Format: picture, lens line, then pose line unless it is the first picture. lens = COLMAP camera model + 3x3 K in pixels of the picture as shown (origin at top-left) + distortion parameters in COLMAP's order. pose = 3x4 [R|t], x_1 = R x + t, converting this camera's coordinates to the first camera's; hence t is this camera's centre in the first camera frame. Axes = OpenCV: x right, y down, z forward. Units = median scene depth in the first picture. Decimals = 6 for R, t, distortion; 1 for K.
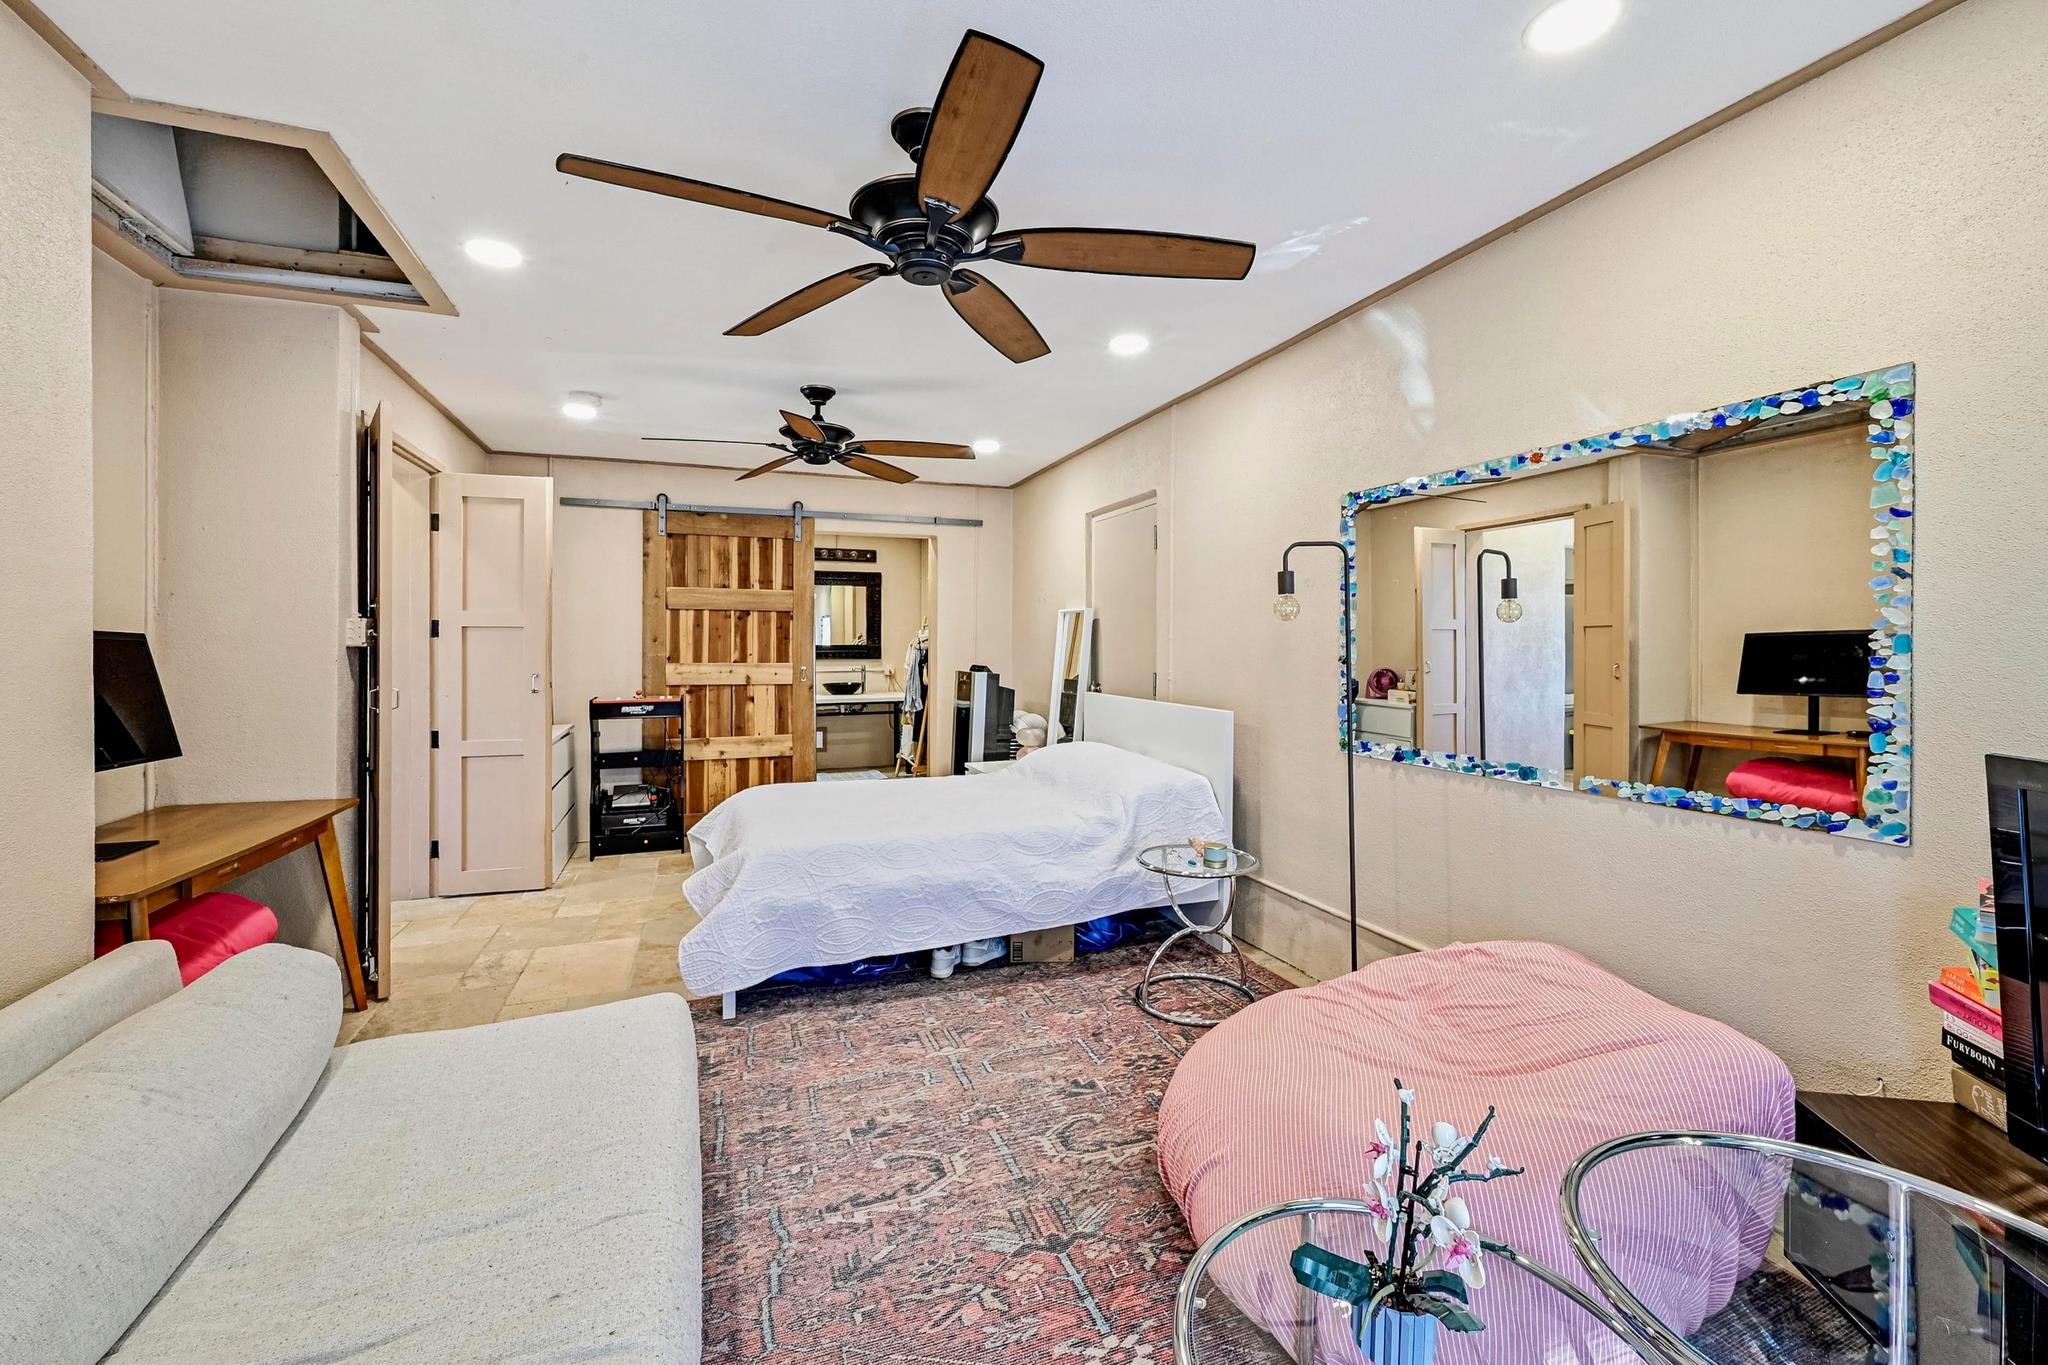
lens RADIAL K [[840.2, 0, 1022.8], [0, 840.2, 643.4], [0, 0, 1]] dist [-0.002160, -0.000226]
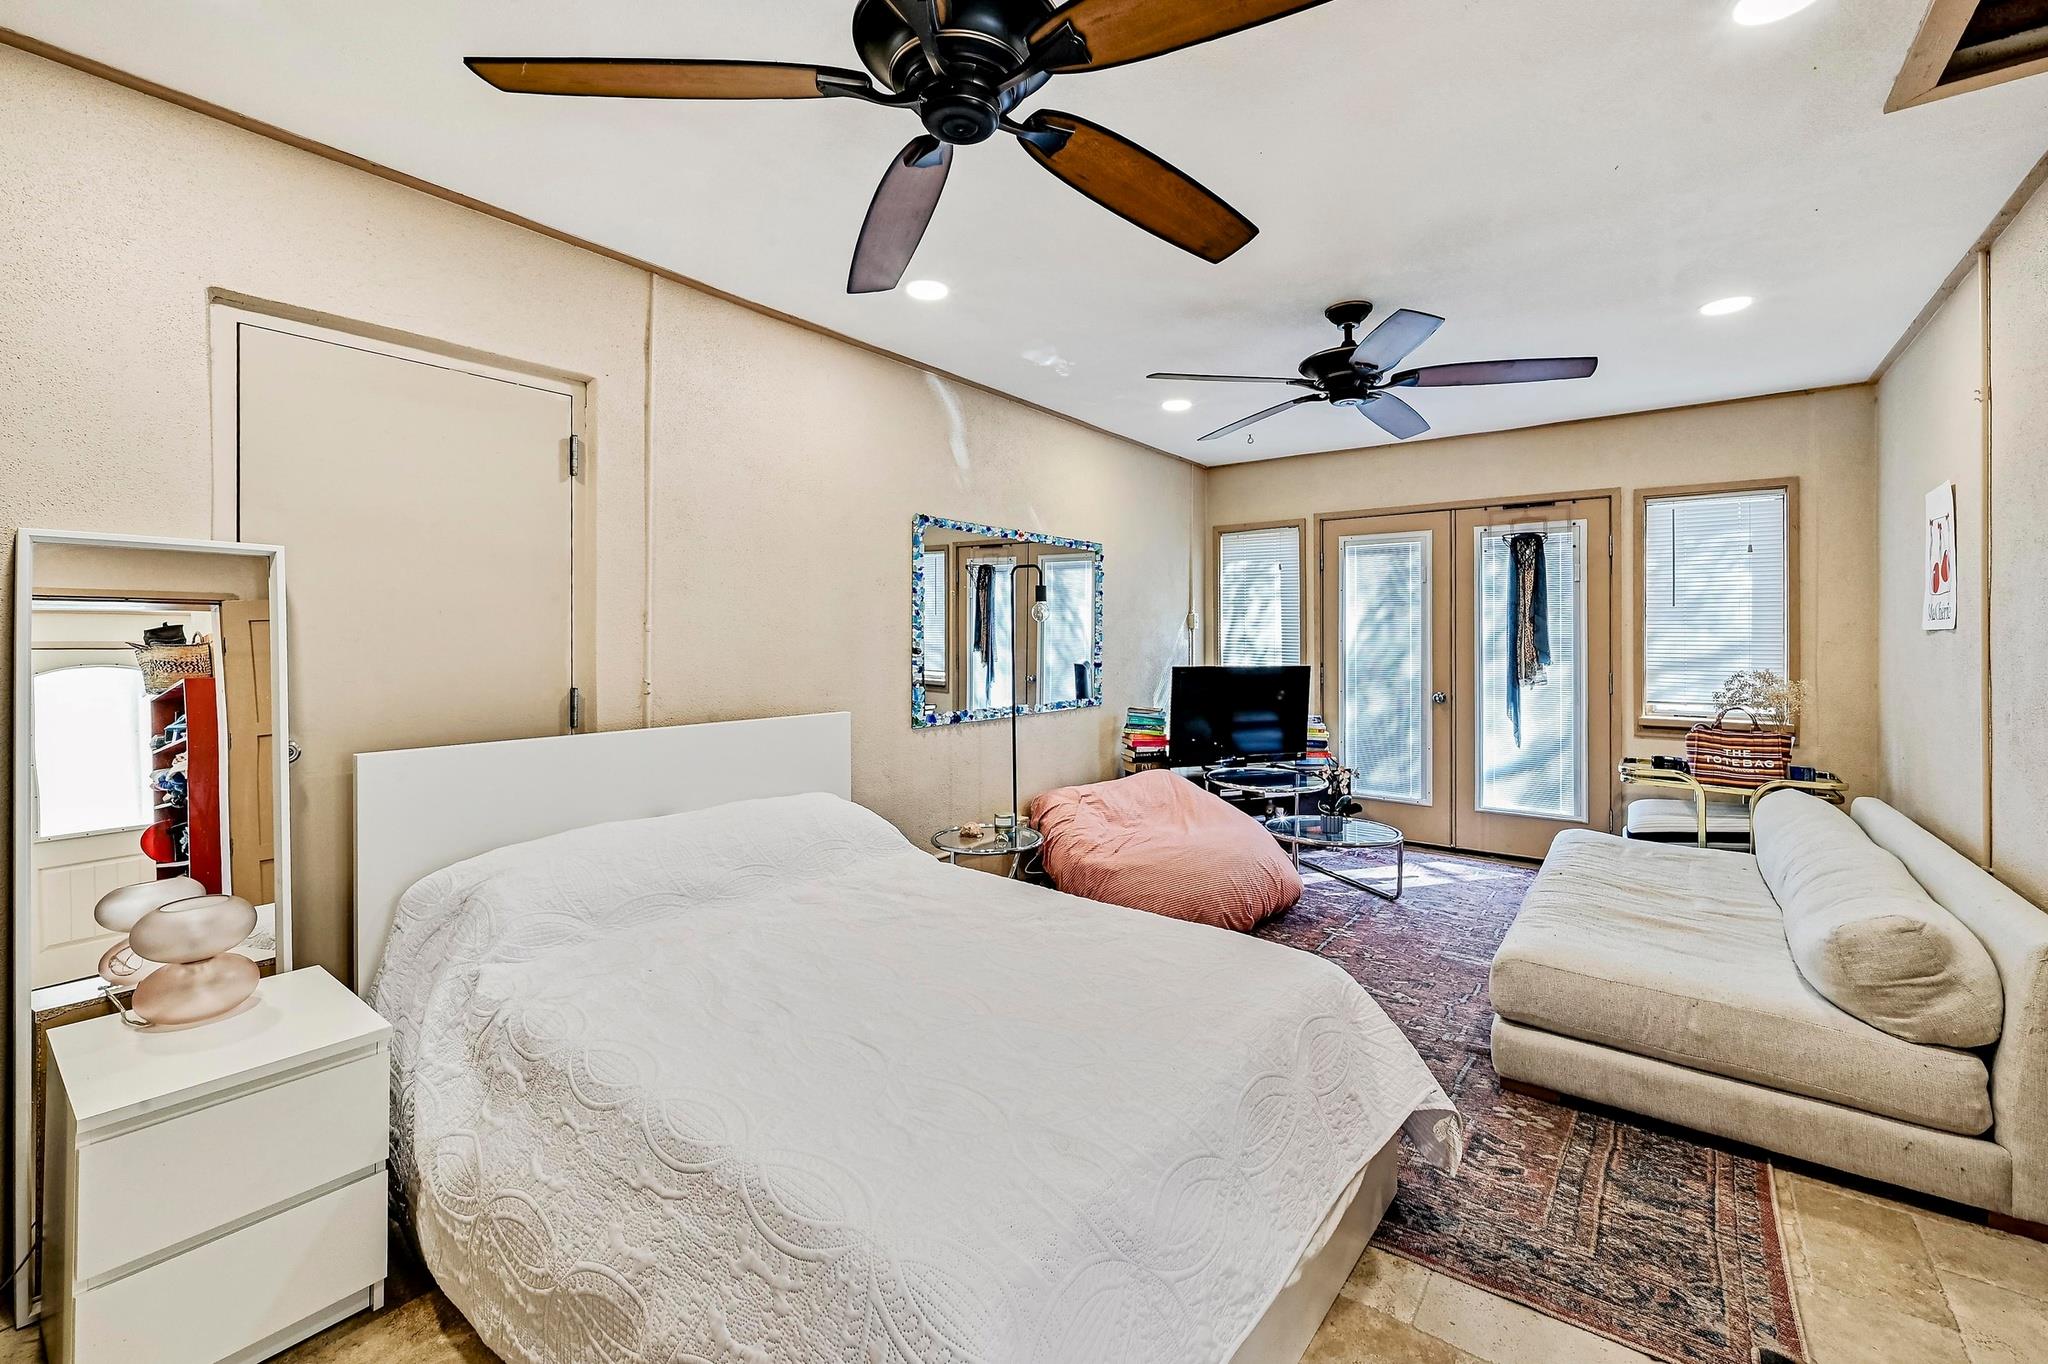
lens RADIAL K [[840.2, 0, 1022.8], [0, 840.2, 642.9], [0, 0, 1]] dist [-0.002160, -0.000226]
pose [[-0.530761, -0.007126, 0.847491, -0.820628], [0.000434, 0.999962, 0.008680, -0.002458], [-0.847521, 0.004975, -0.530738, 1.731831]]
